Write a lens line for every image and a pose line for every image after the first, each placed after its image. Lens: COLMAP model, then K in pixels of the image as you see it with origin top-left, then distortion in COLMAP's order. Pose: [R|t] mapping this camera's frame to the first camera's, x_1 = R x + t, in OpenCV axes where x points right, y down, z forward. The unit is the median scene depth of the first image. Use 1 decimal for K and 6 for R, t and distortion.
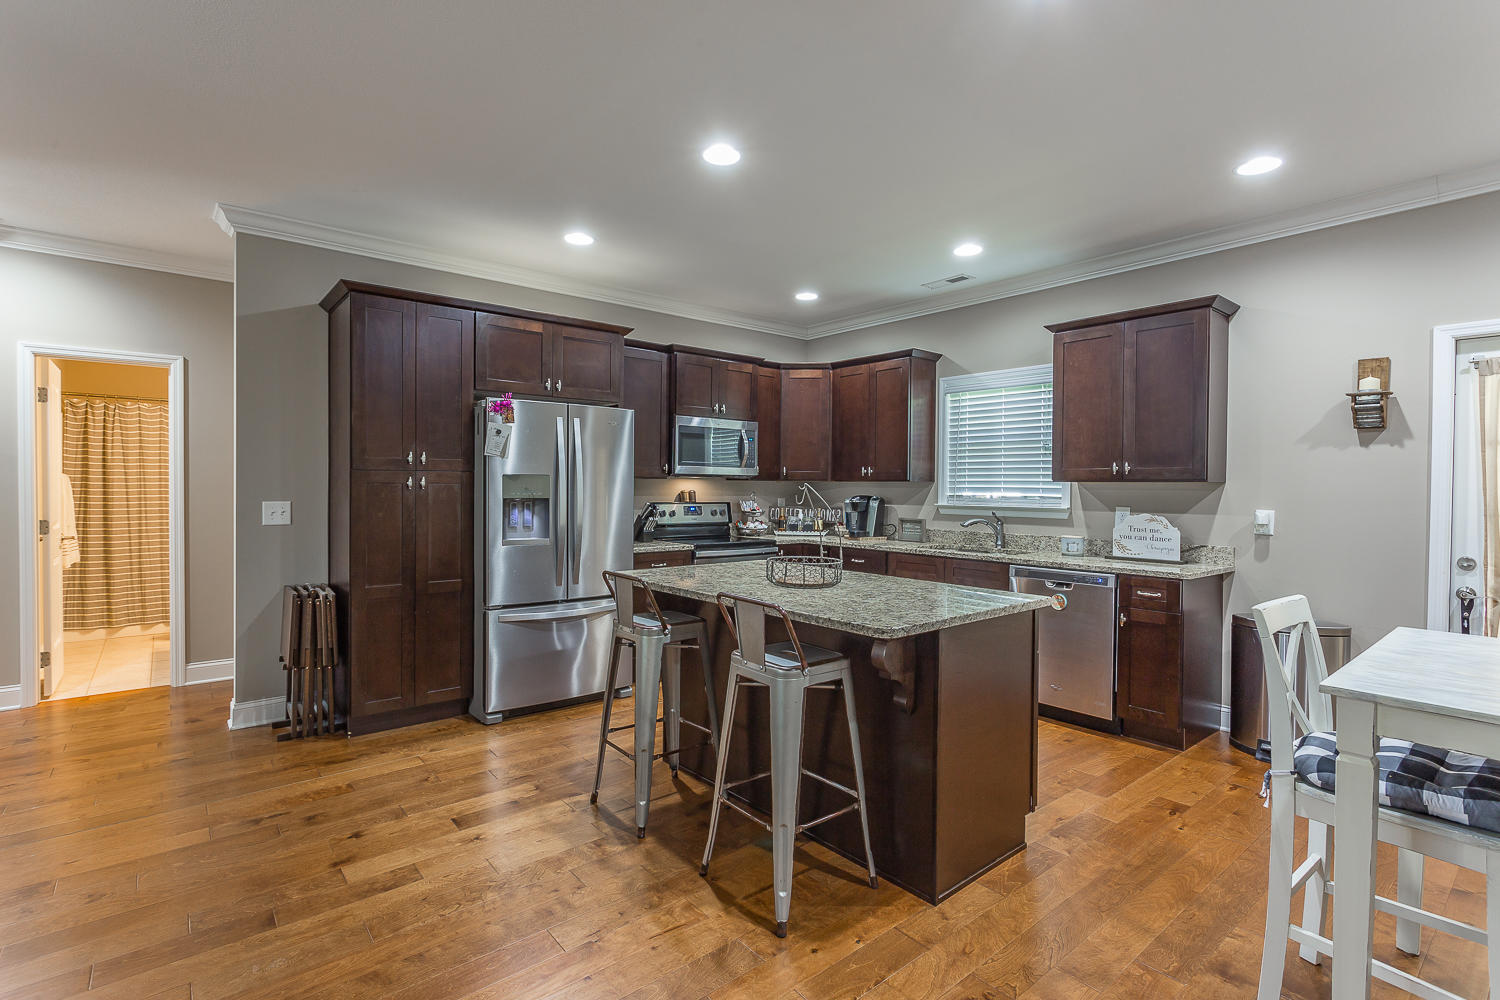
lens RADIAL K [[710.4, 0, 750.8], [0, 710.4, 497.6], [0, 0, 1]] dist [0.000594, 0.000457]
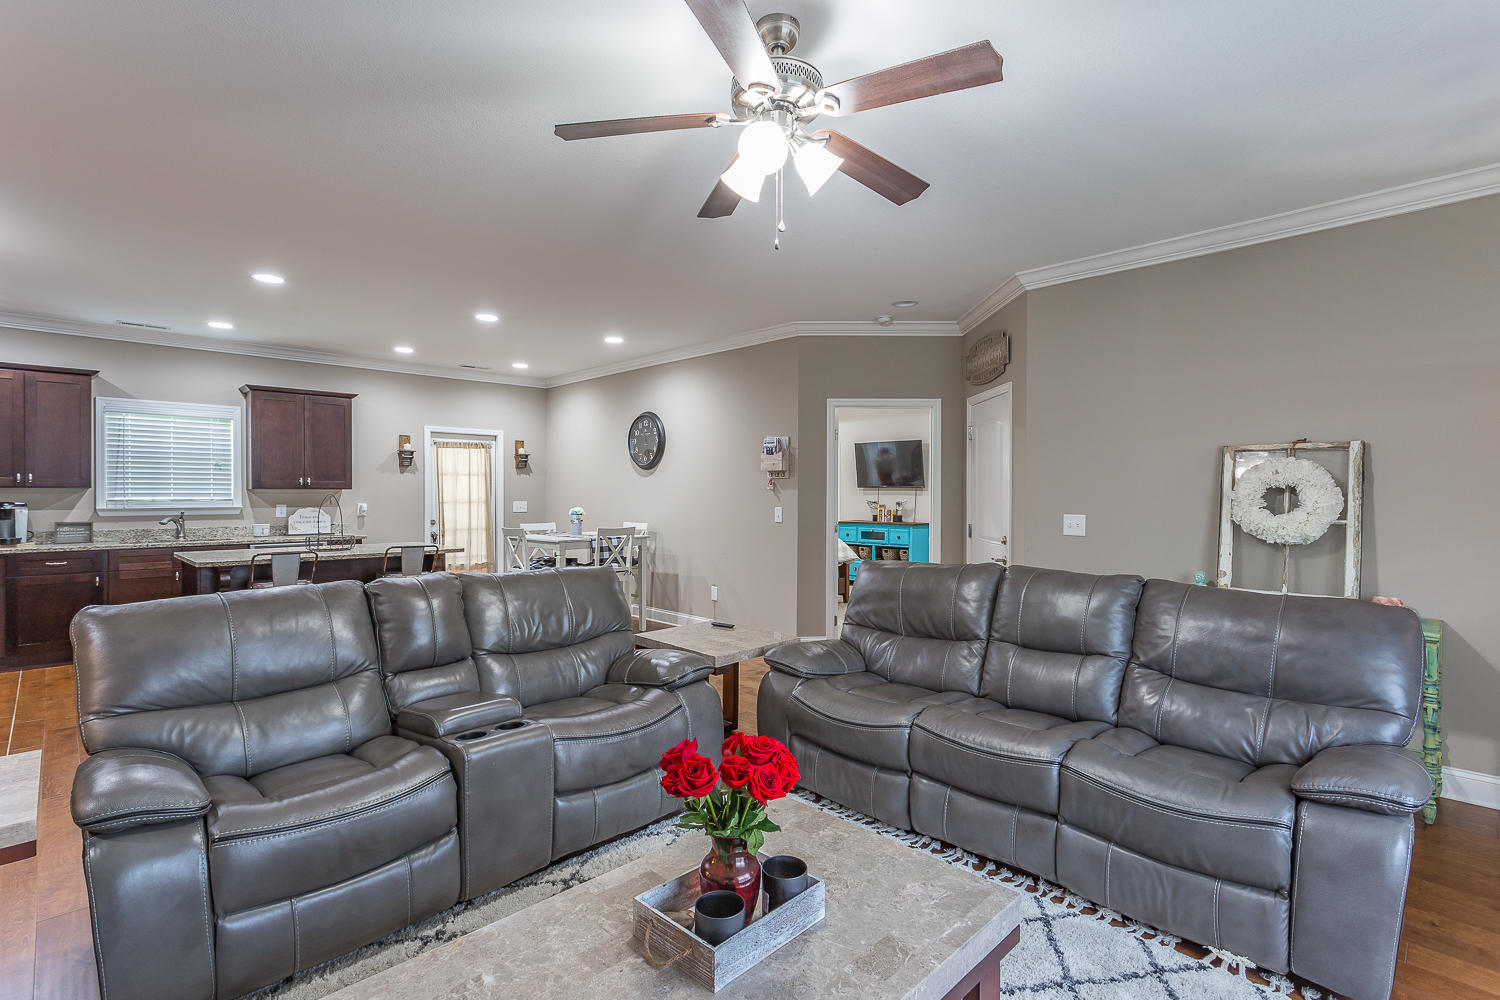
lens RADIAL K [[725.2, 0, 756.9], [0, 725.2, 475.9], [0, 0, 1]] dist [0.003369, 0.000300]
pose [[-0.099047, 0.011351, 0.995018, -1.159289], [0.010505, 0.999891, -0.010361, -0.021779], [-0.995027, 0.009427, -0.099156, 0.084486]]
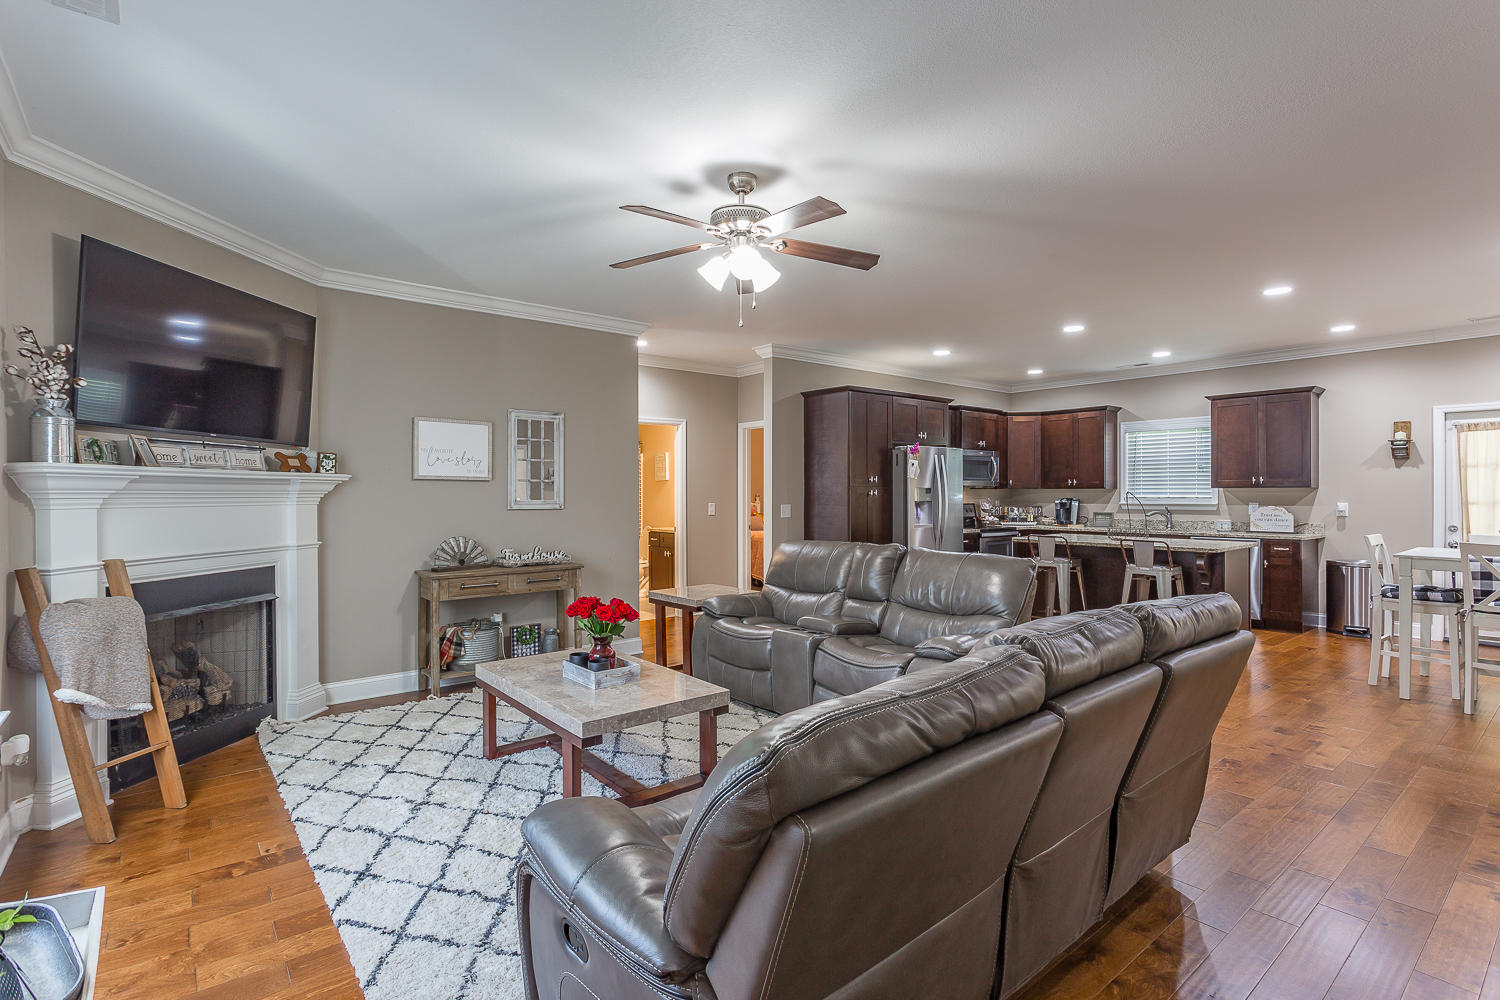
lens RADIAL K [[718.5, 0, 750.7], [0, 718.5, 494.9], [0, 0, 1]] dist [0.000408, 0.000085]
pose [[0.999896, -0.011898, -0.008200, -0.630906], [0.011794, 0.999851, -0.012582, 0.002396], [0.008348, 0.012484, 0.999887, -0.691264]]
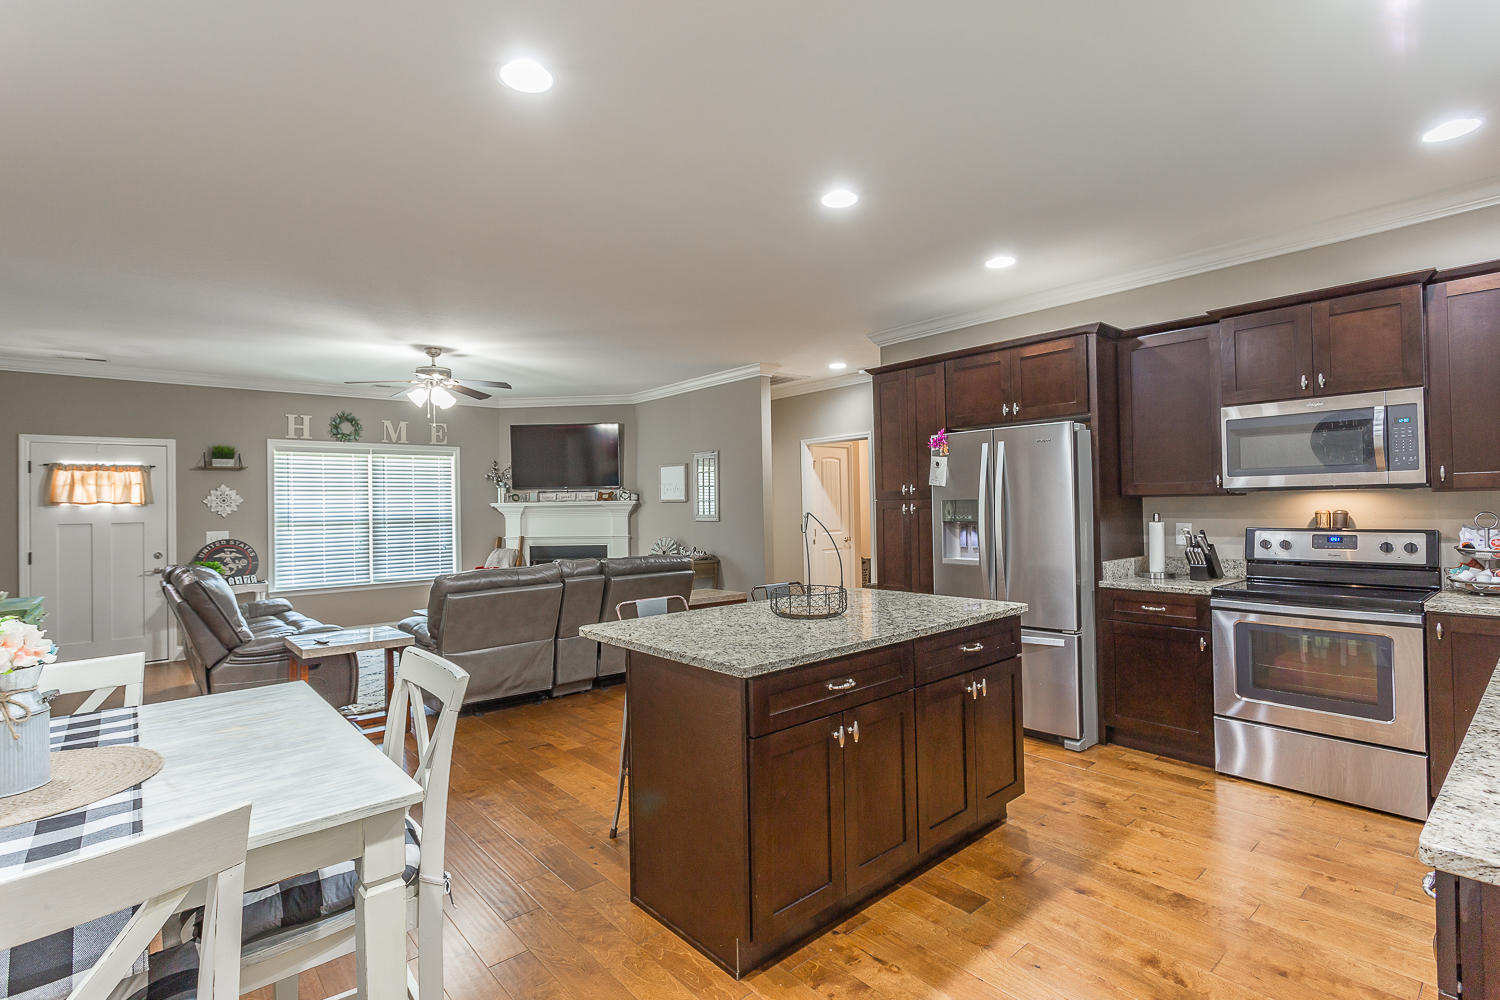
lens RADIAL K [[710.4, 0, 750.8], [0, 710.4, 497.6], [0, 0, 1]] dist [0.000594, 0.000457]
pose [[0.014090, -0.020991, -0.999680, 0.672255], [0.003765, 0.999774, -0.020940, -0.012484], [0.999894, -0.003468, 0.014166, 0.572046]]
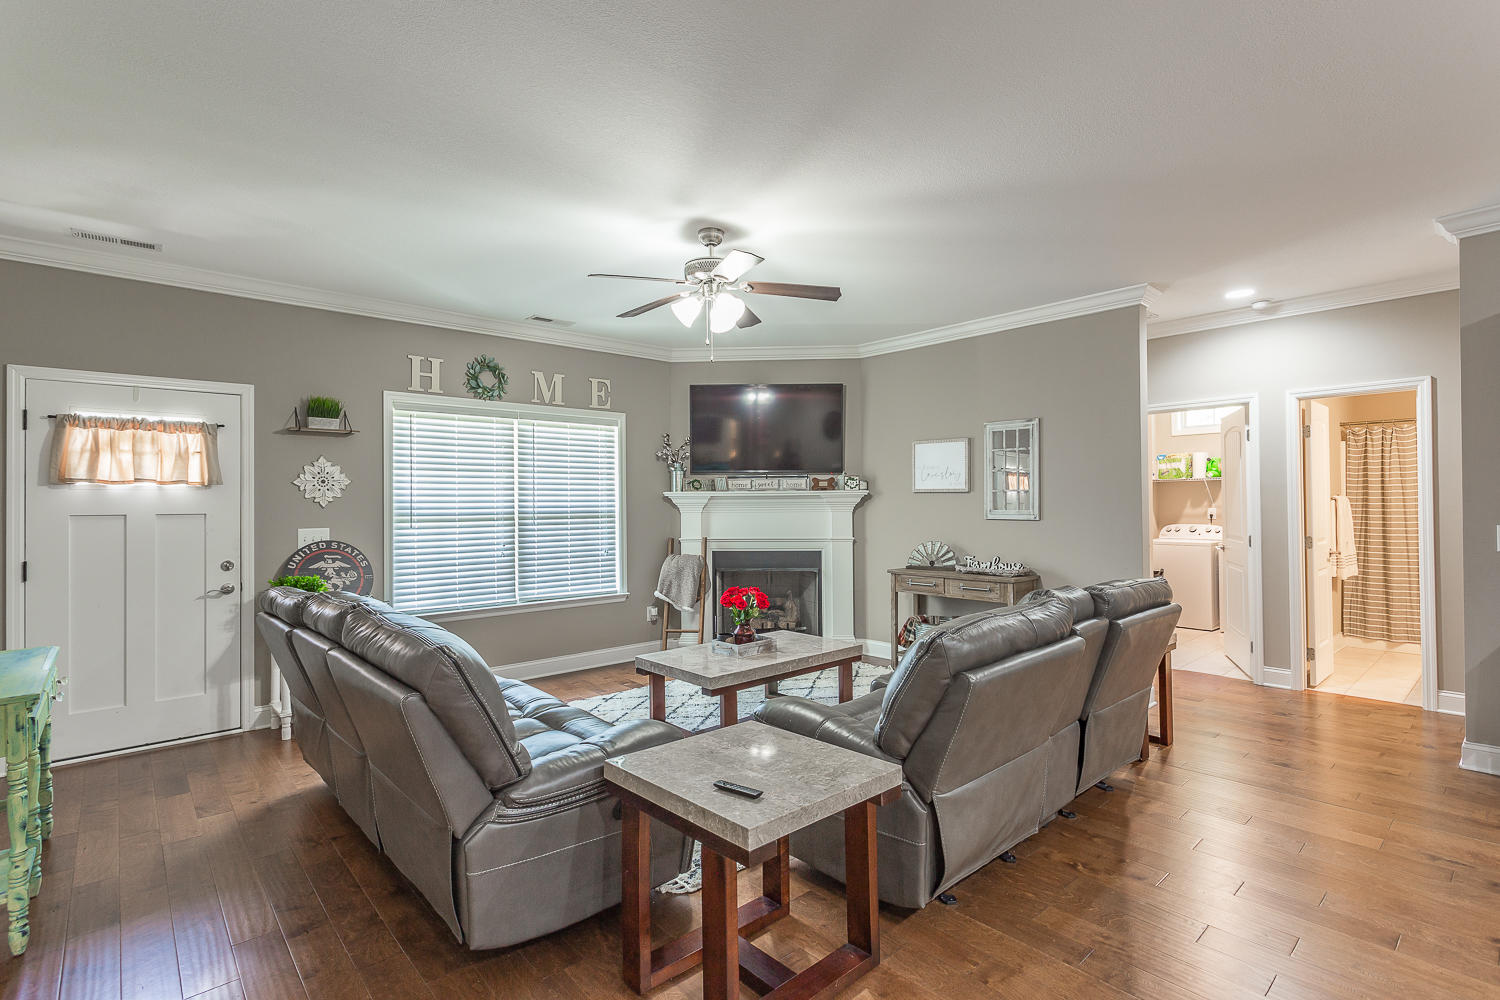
lens RADIAL K [[710.4, 0, 750.8], [0, 710.4, 497.6], [0, 0, 1]] dist [0.000594, 0.000457]
pose [[0.039674, -0.016565, -0.999075, 0.148289], [-0.006479, 0.999837, -0.016834, -0.006779], [0.999192, 0.007141, 0.039560, 0.019687]]
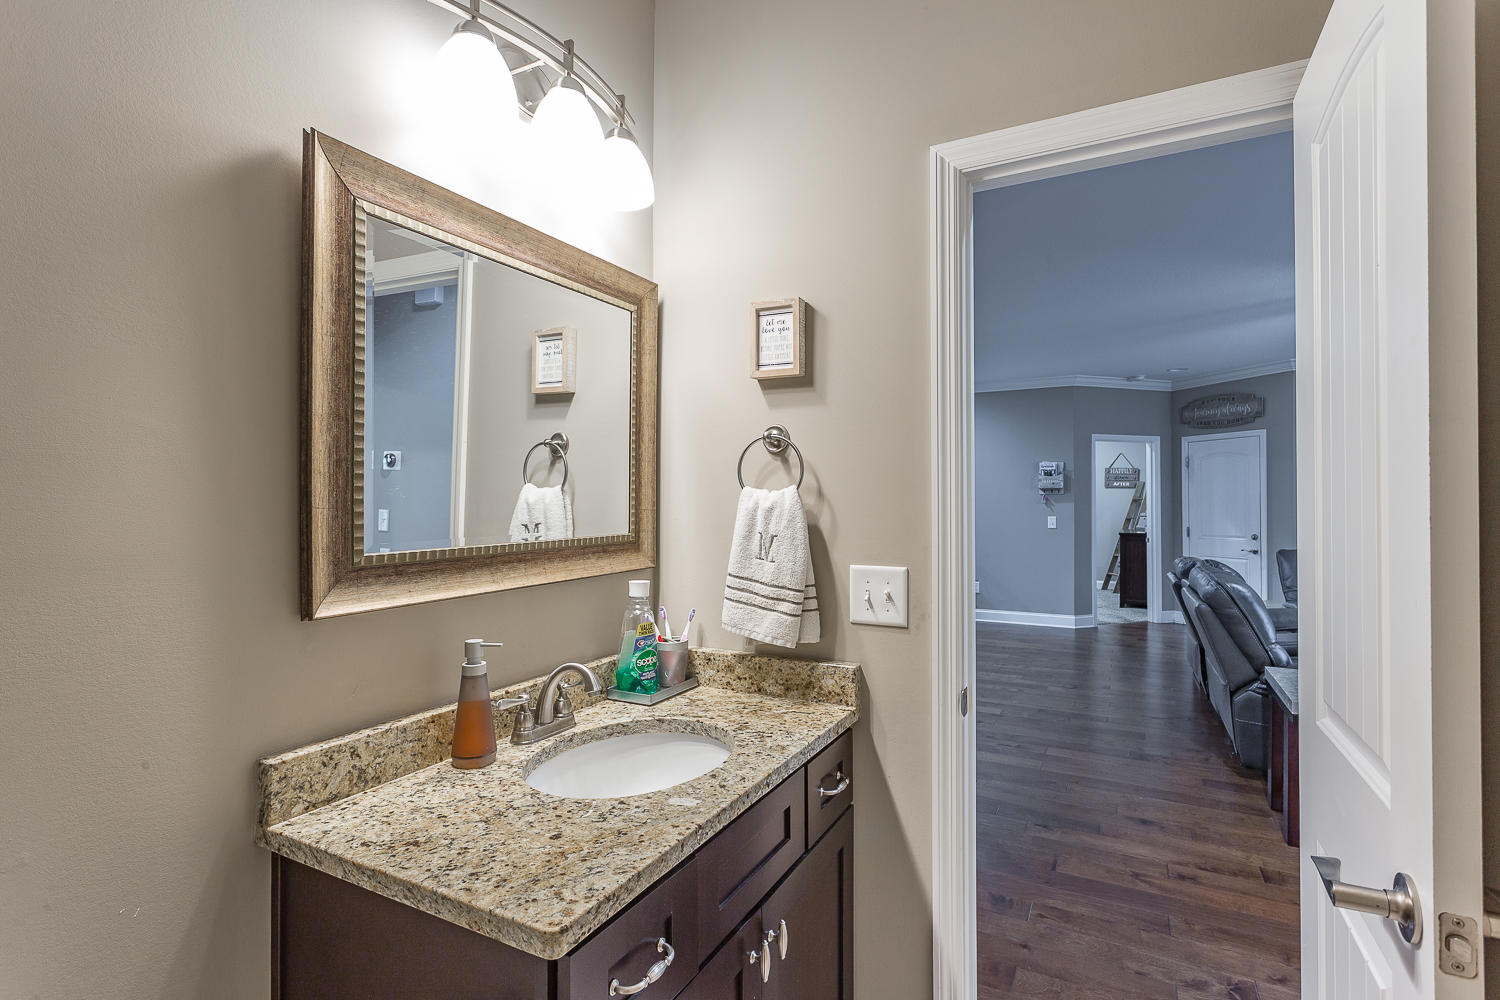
lens RADIAL K [[710.4, 0, 750.8], [0, 710.4, 497.6], [0, 0, 1]] dist [0.000594, 0.000457]
pose [[-0.379422, 0.000569, 0.925223, -1.136631], [0.010429, 0.999939, 0.003661, -0.037271], [-0.925165, 0.011038, -0.379405, 1.274669]]
